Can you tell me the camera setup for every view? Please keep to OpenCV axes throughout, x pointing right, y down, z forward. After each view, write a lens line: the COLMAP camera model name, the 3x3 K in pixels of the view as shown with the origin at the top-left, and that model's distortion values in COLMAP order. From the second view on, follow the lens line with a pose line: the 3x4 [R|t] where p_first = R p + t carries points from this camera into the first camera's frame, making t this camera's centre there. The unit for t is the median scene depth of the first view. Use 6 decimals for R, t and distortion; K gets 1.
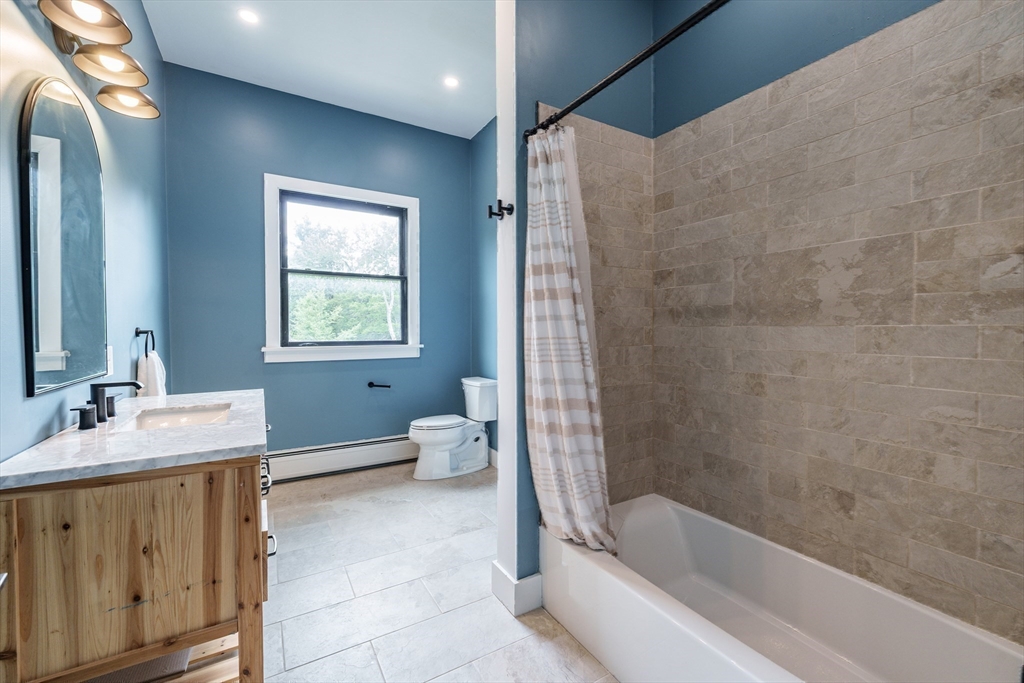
lens RADIAL K [[418.7, 0, 512.9], [0, 418.7, 341.6], [0, 0, 1]] dist [0.000249, 0.000530]
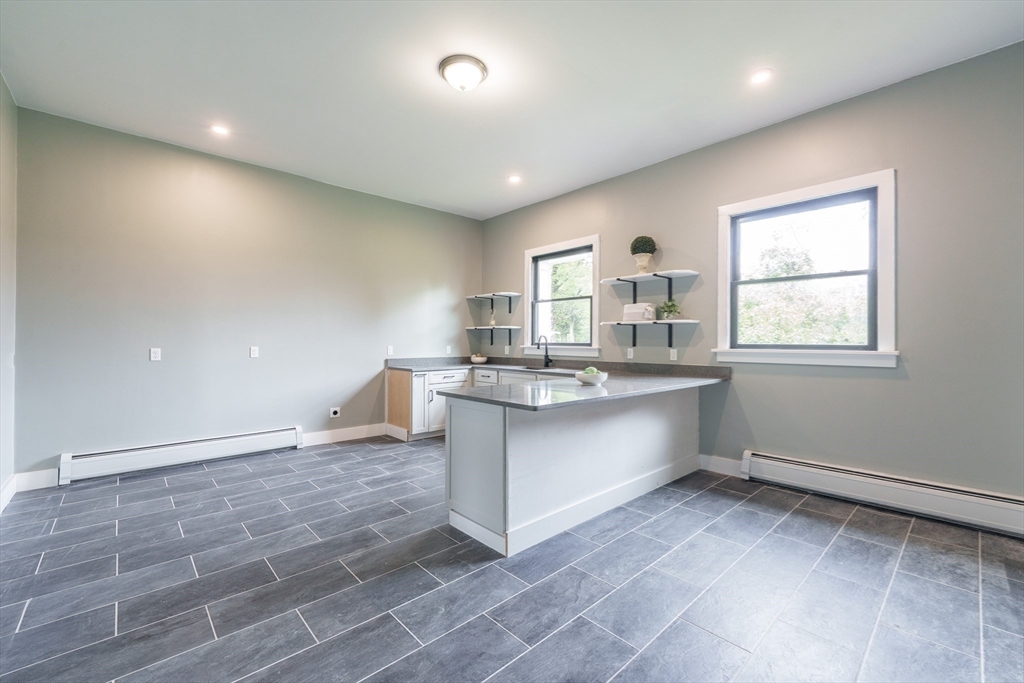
lens RADIAL K [[418.7, 0, 513.0], [0, 418.7, 336.3], [0, 0, 1]] dist [0.000249, 0.000530]
pose [[0.196507, 0.004428, -0.980492, 0.420026], [-0.018334, 0.999832, 0.000841, -0.008555], [0.980331, 0.017811, 0.196555, 0.137561]]
